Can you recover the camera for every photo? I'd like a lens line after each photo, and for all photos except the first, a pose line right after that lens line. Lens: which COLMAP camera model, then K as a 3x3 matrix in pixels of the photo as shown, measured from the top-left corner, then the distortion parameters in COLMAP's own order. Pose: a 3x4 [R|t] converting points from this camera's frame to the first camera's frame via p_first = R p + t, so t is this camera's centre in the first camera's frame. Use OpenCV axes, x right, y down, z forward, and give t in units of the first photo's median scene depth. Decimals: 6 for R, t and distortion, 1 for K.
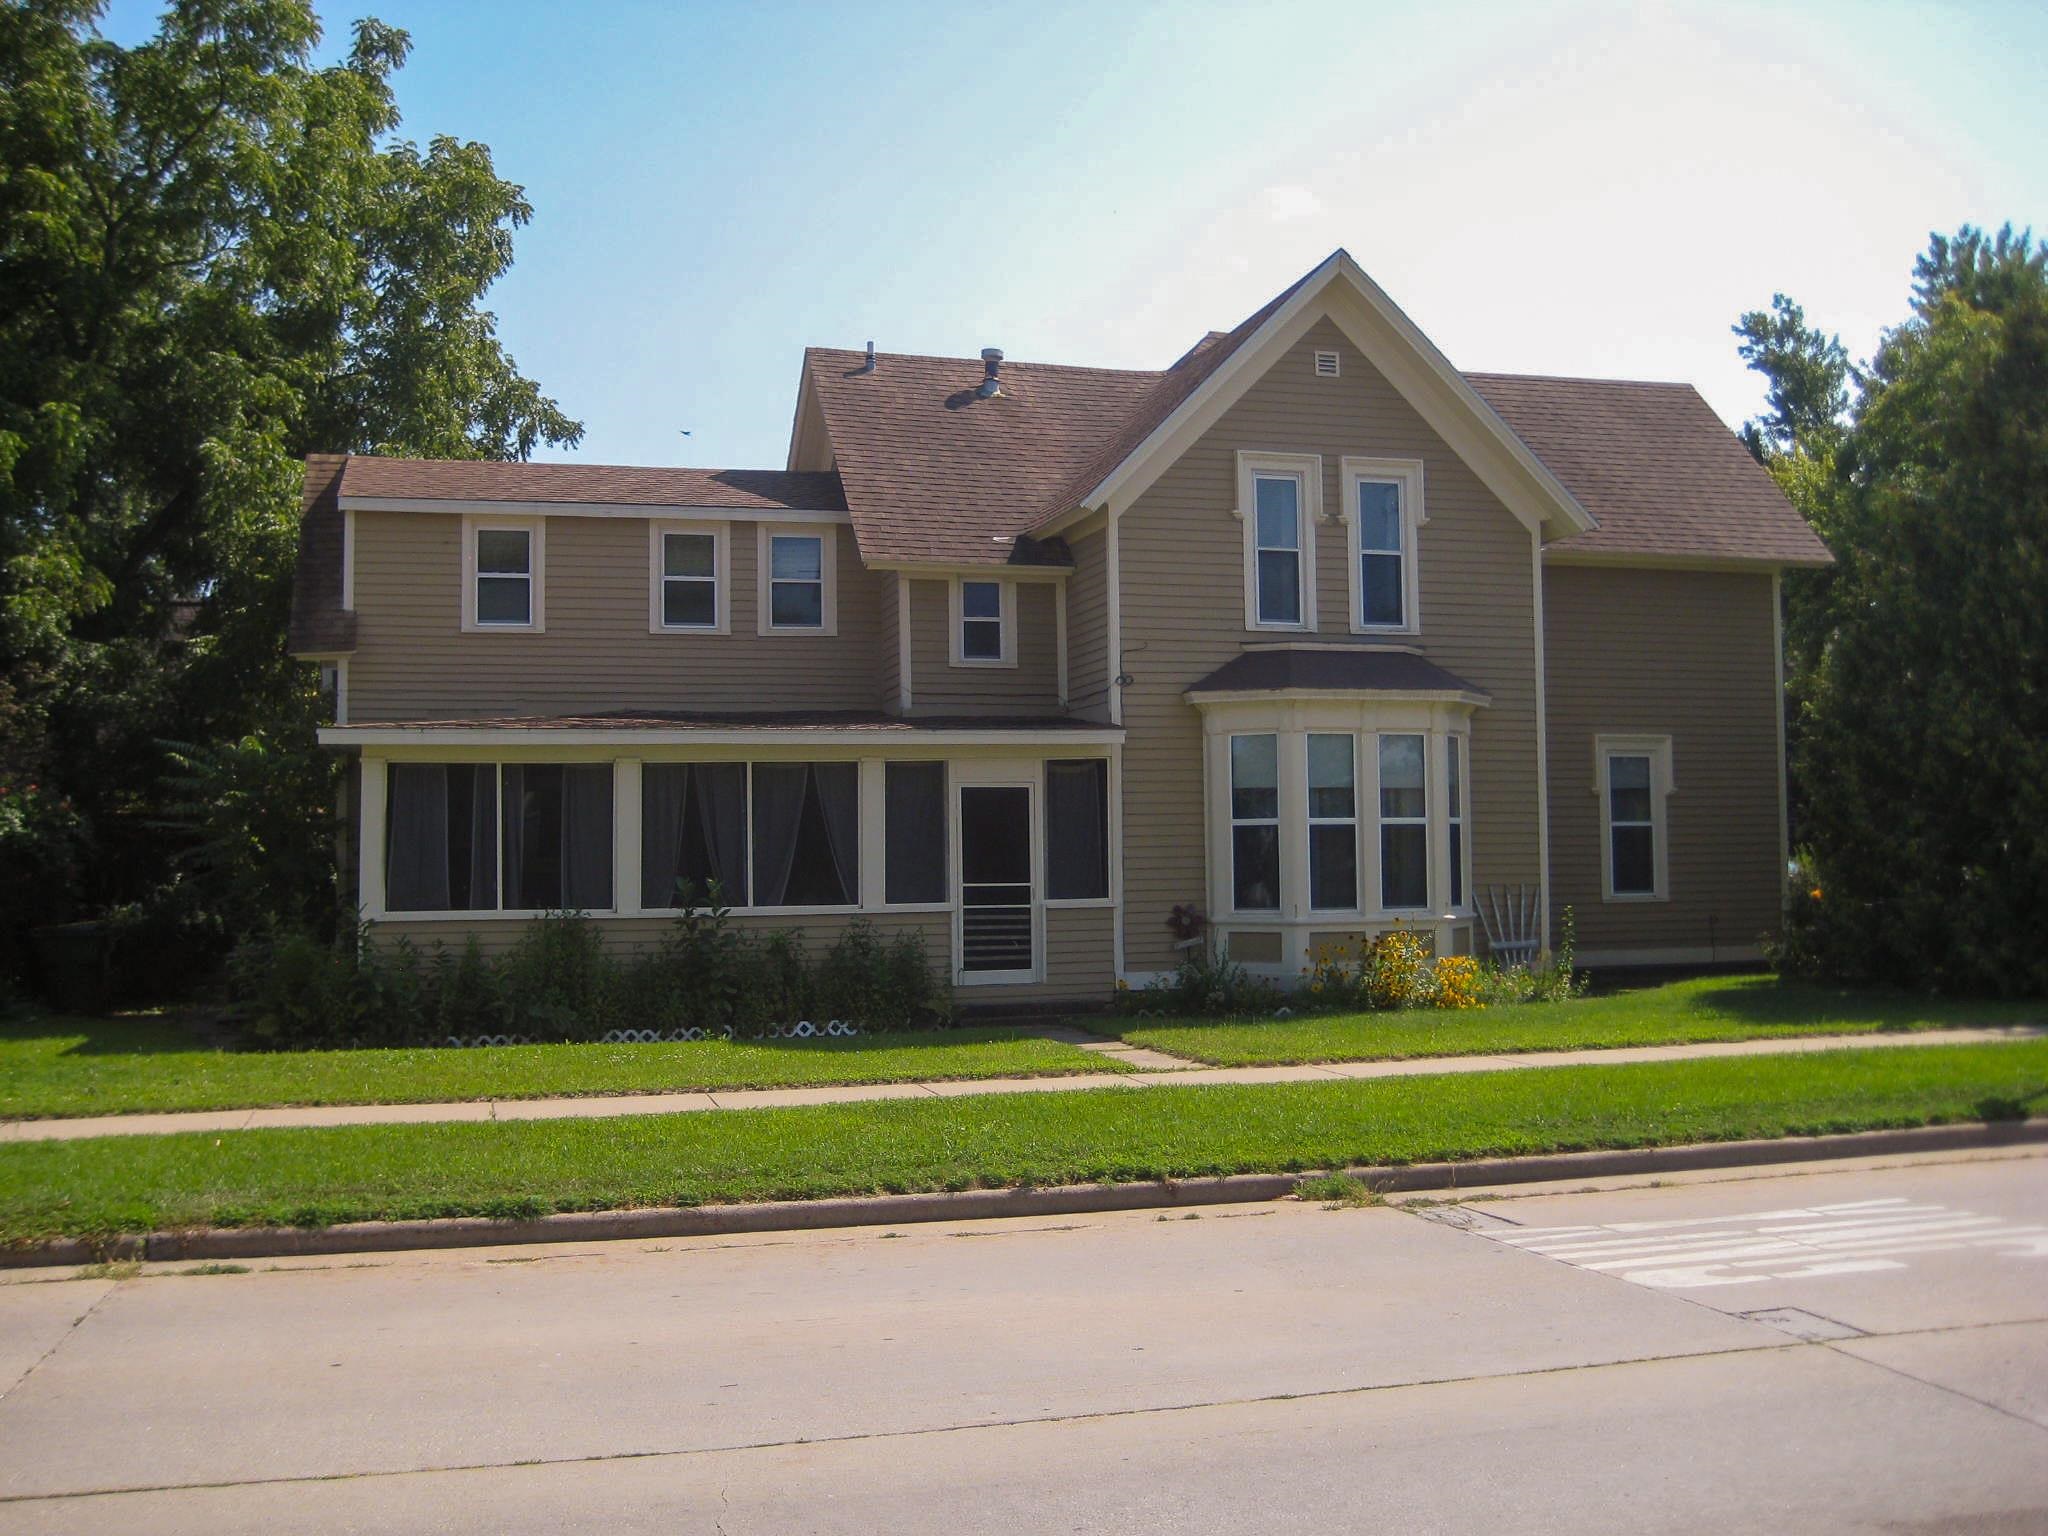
lens RADIAL K [[2121.3, 0, 1032.6], [0, 2121.3, 762.7], [0, 0, 1]] dist [-0.094794, 0.008874]
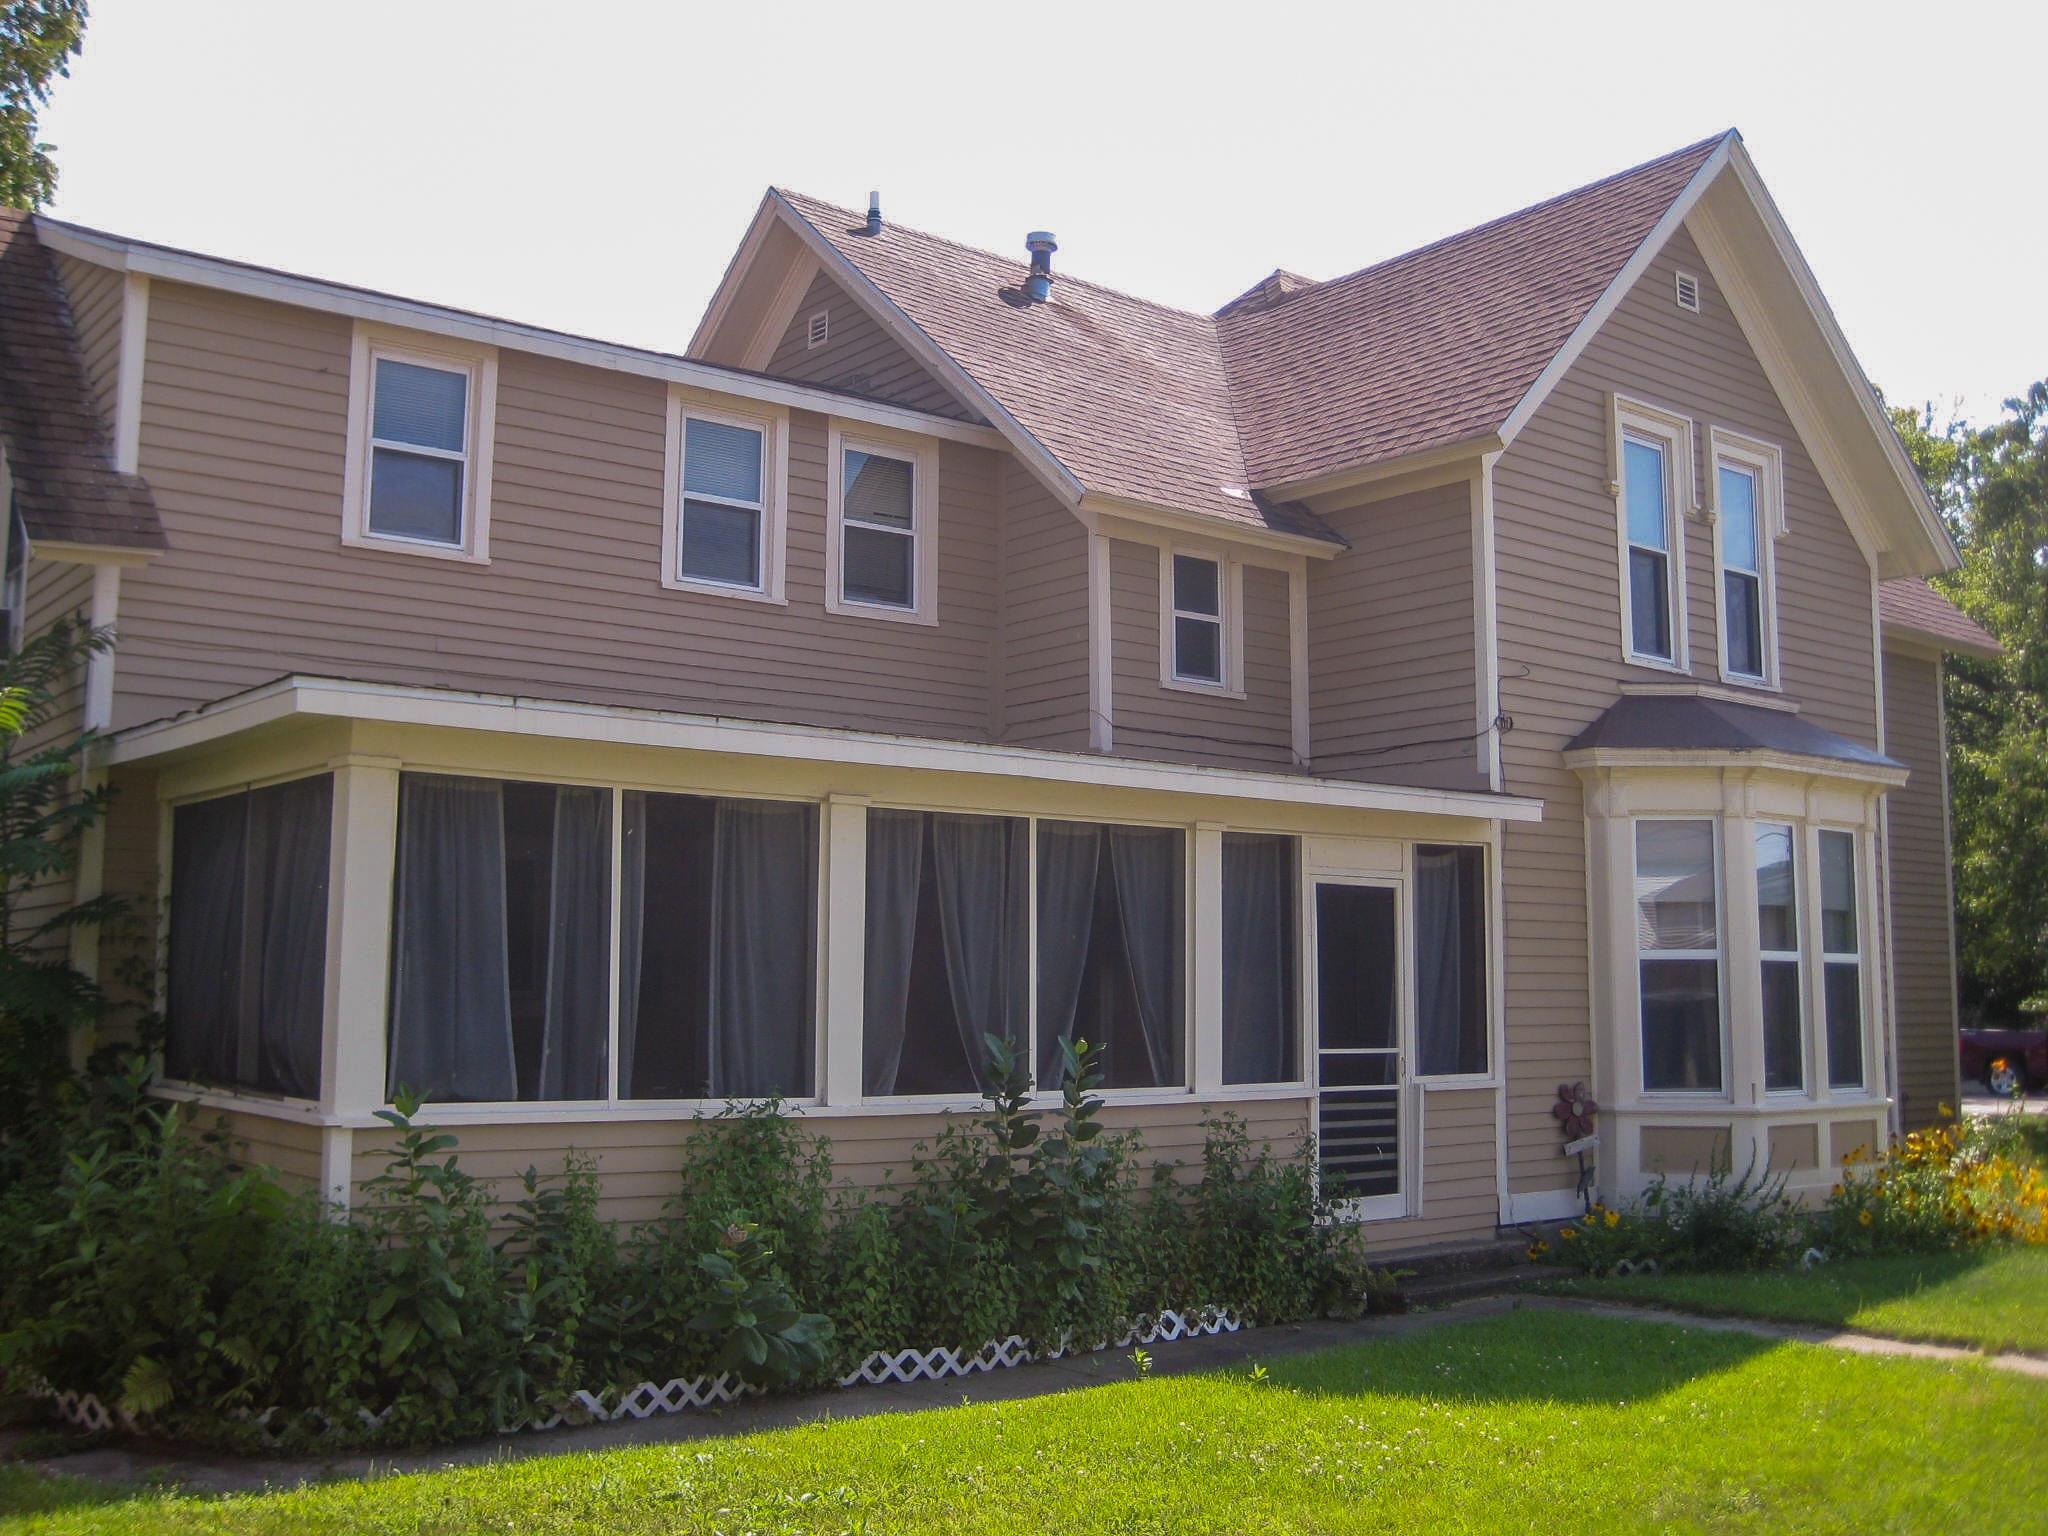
lens RADIAL K [[2121.3, 0, 1032.6], [0, 2121.3, 762.7], [0, 0, 1]] dist [-0.094794, 0.008874]
pose [[0.912671, 0.062765, 0.403847, -0.337523], [-0.033933, 0.996363, -0.078165, 0.026471], [-0.407284, 0.057635, 0.911481, 0.493468]]
